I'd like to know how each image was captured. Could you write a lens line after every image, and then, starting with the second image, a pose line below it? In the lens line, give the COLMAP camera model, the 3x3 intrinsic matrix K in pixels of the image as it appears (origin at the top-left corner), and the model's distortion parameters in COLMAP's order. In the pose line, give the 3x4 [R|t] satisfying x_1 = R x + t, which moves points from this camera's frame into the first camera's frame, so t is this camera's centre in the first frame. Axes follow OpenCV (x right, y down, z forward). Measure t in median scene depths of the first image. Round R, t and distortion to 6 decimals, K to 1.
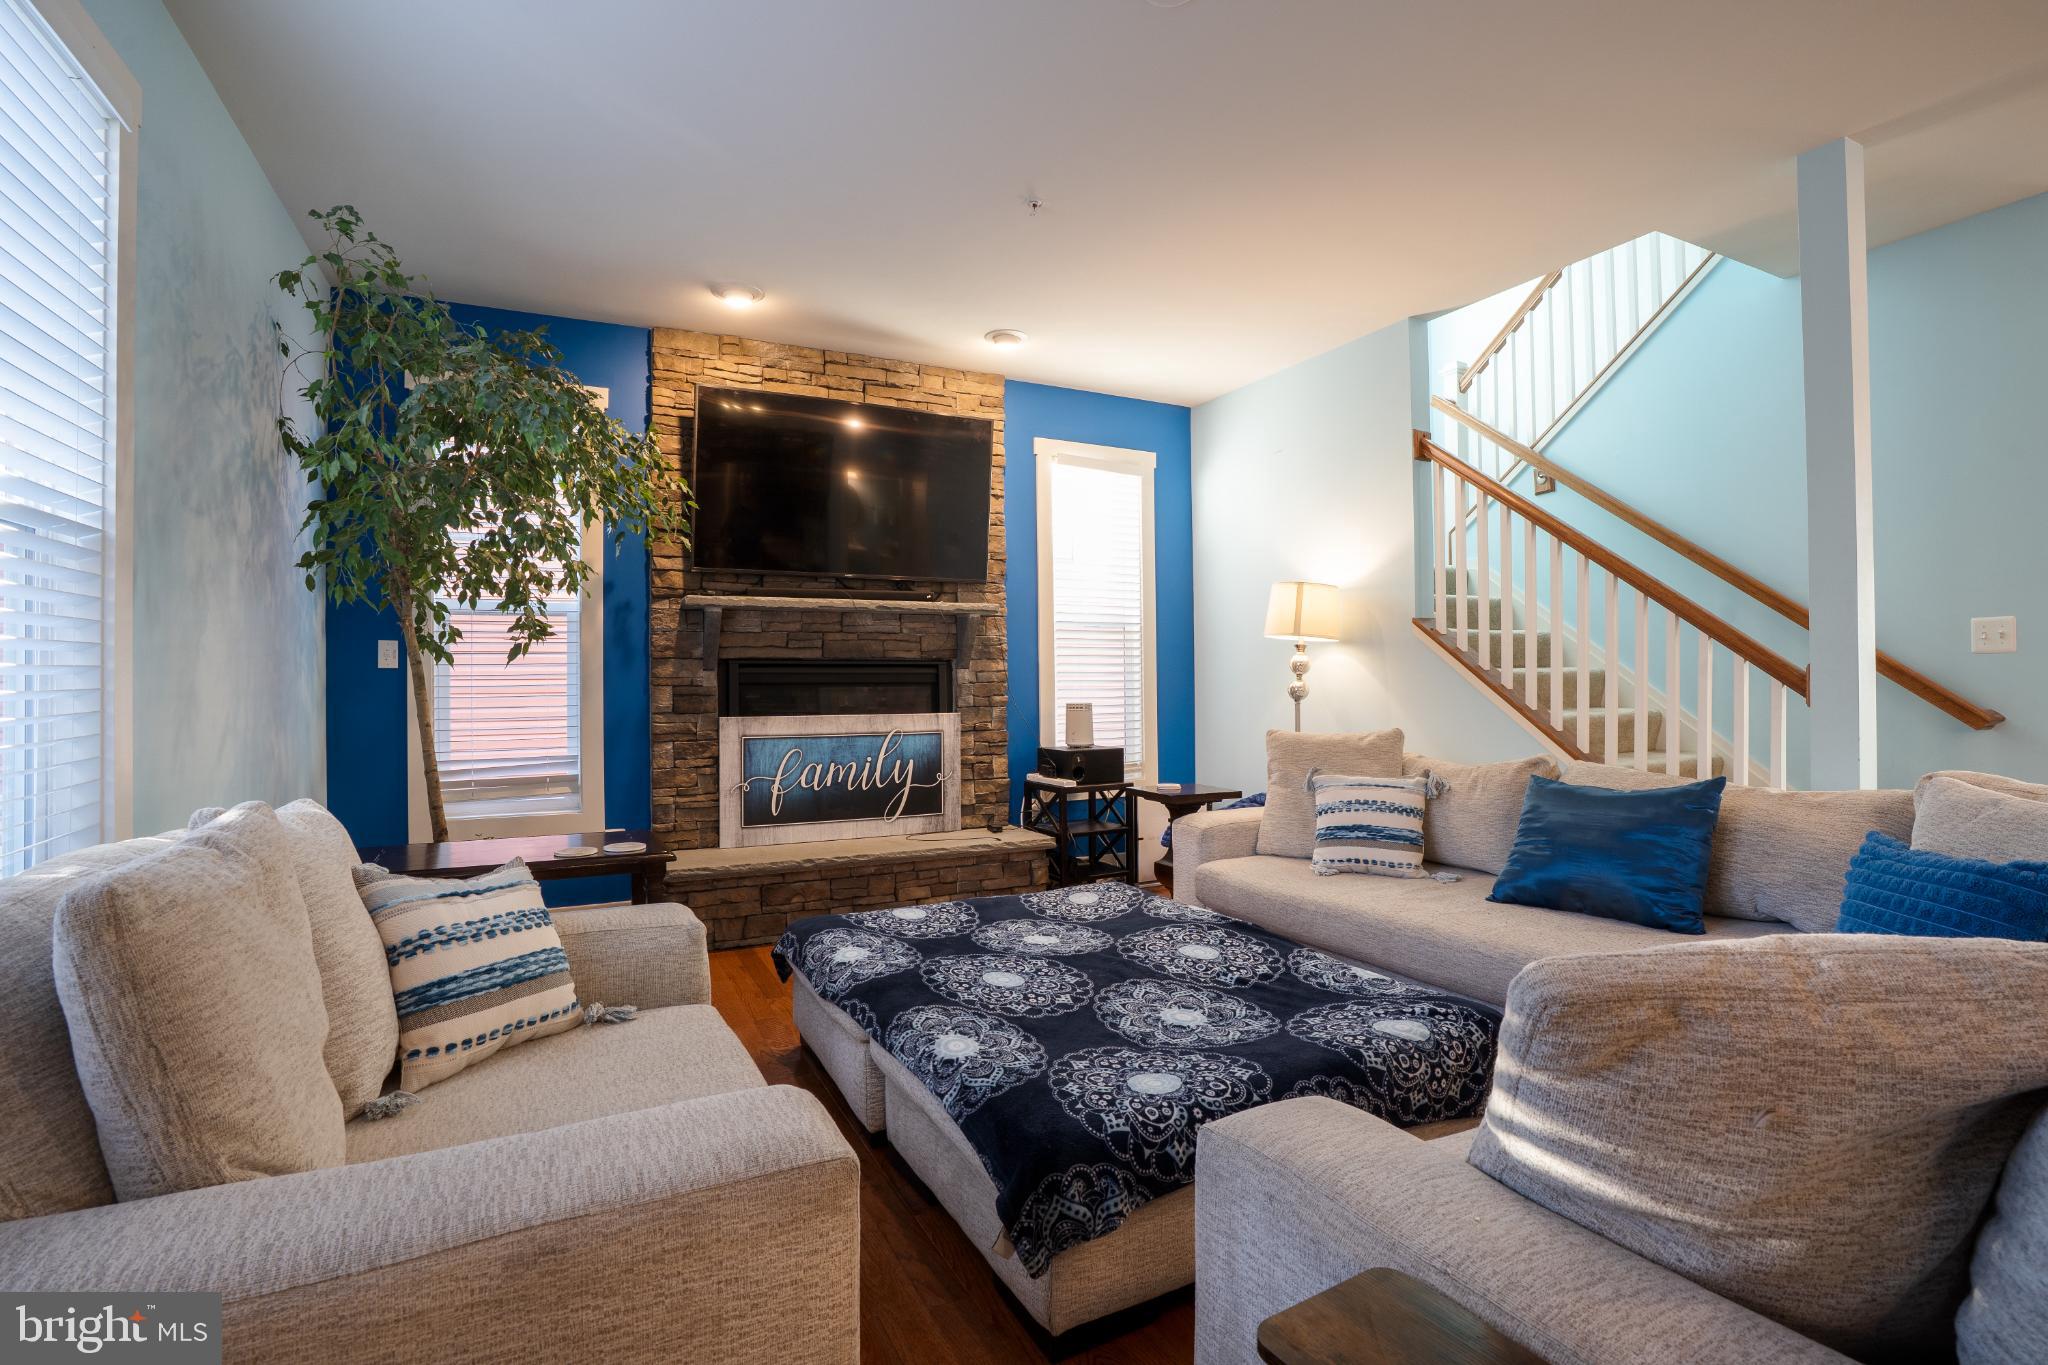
lens RADIAL K [[949.5, 0, 1029.6], [0, 949.5, 673.0], [0, 0, 1]] dist [-0.081826, 0.033932]
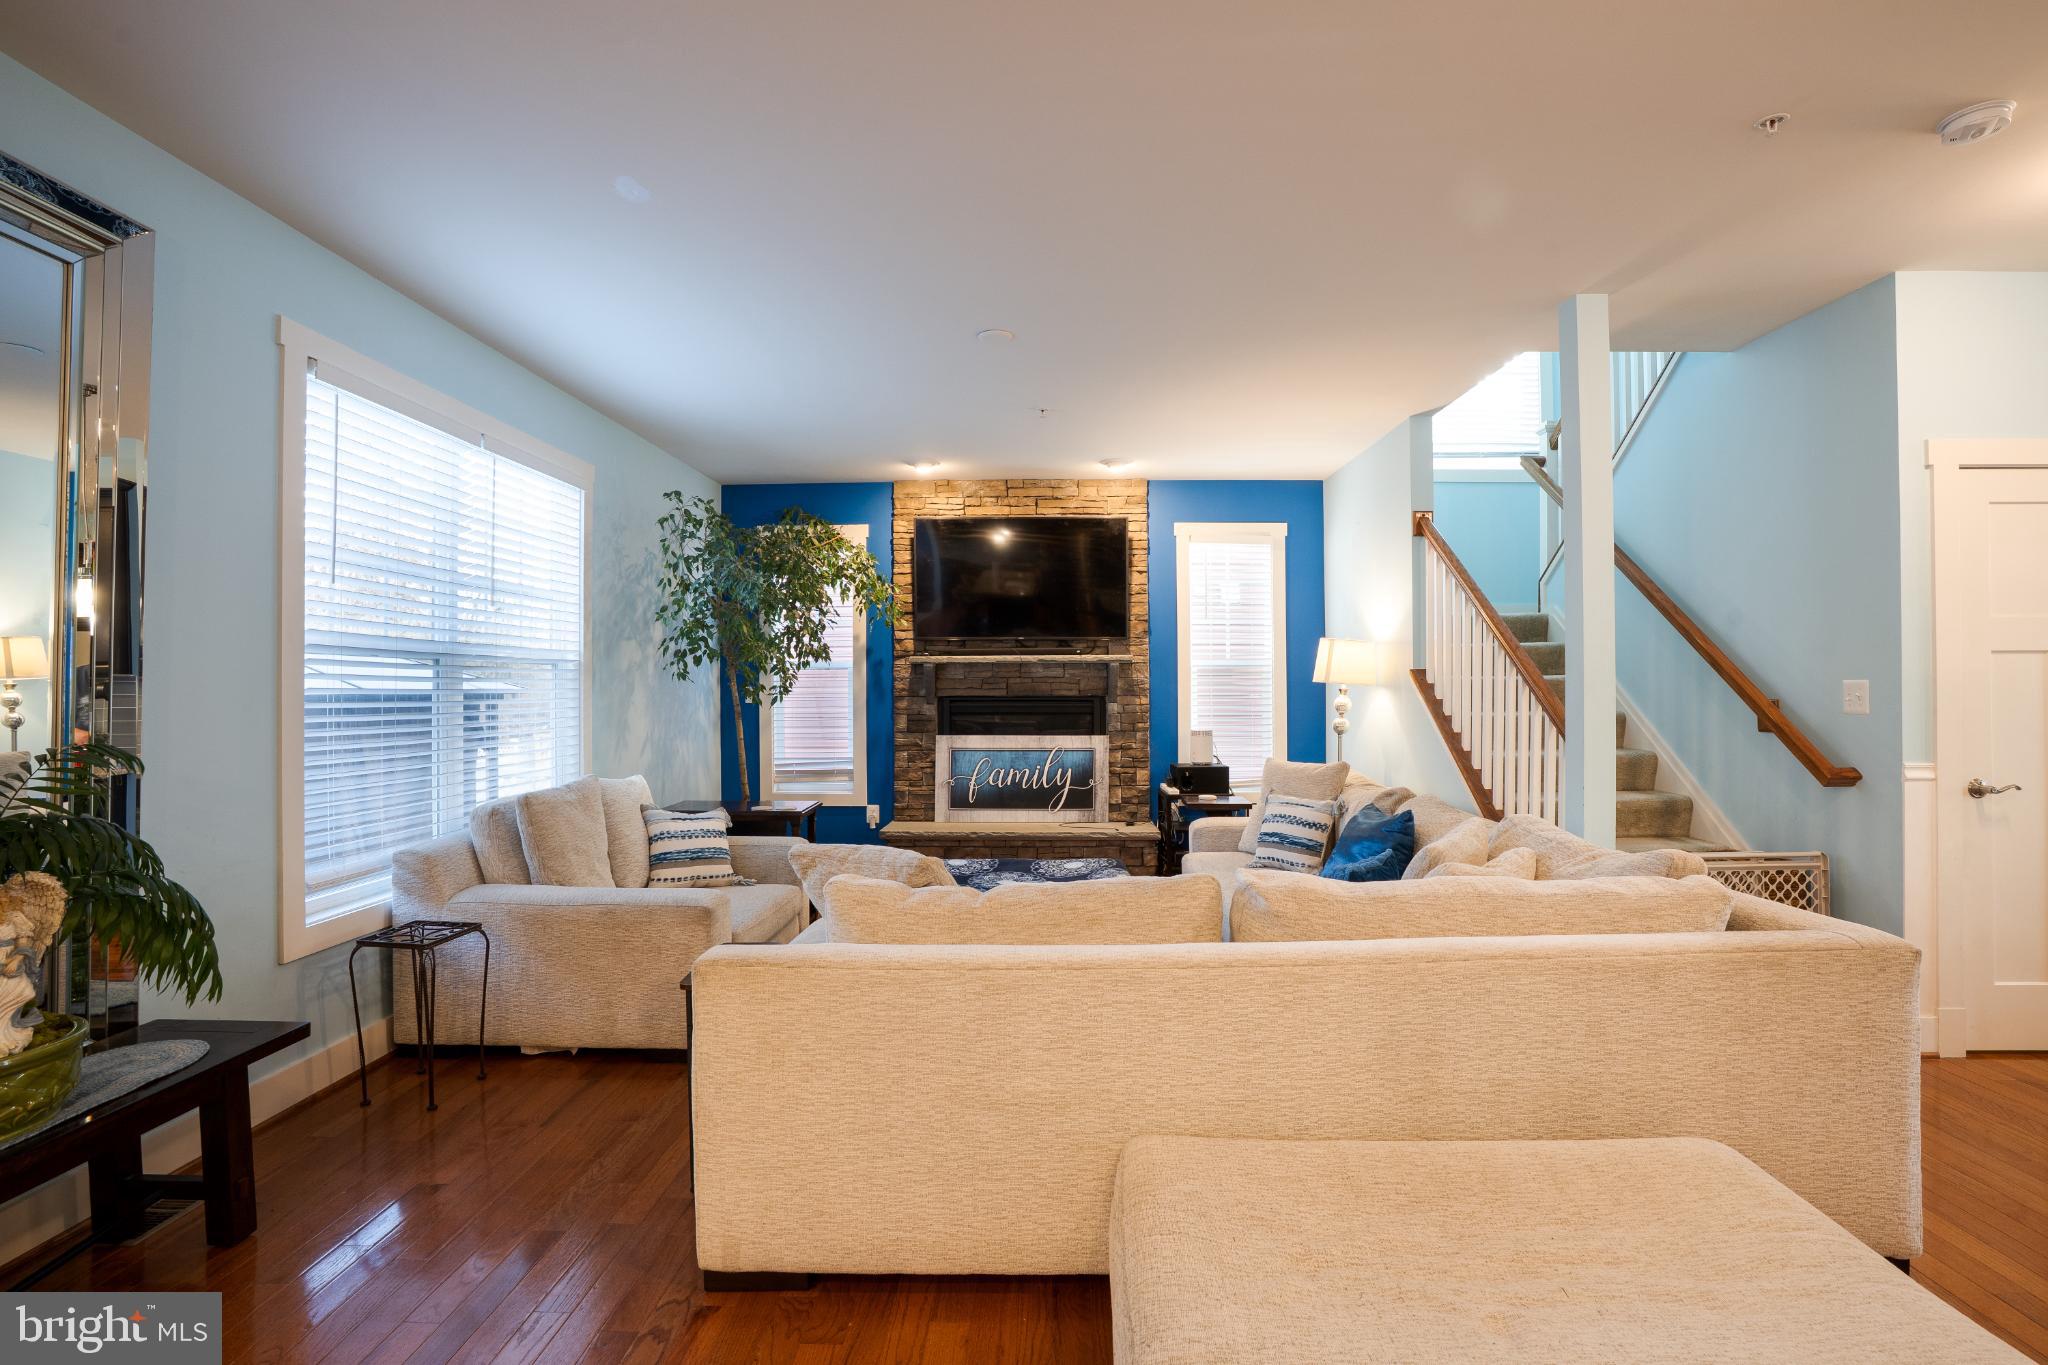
lens RADIAL K [[949.5, 0, 1029.6], [0, 949.5, 673.0], [0, 0, 1]] dist [-0.081826, 0.033932]
pose [[0.886678, -0.001692, -0.462384, 0.481894], [0.000900, 0.999998, -0.001934, -0.047444], [0.462386, 0.001299, 0.886678, -0.265381]]
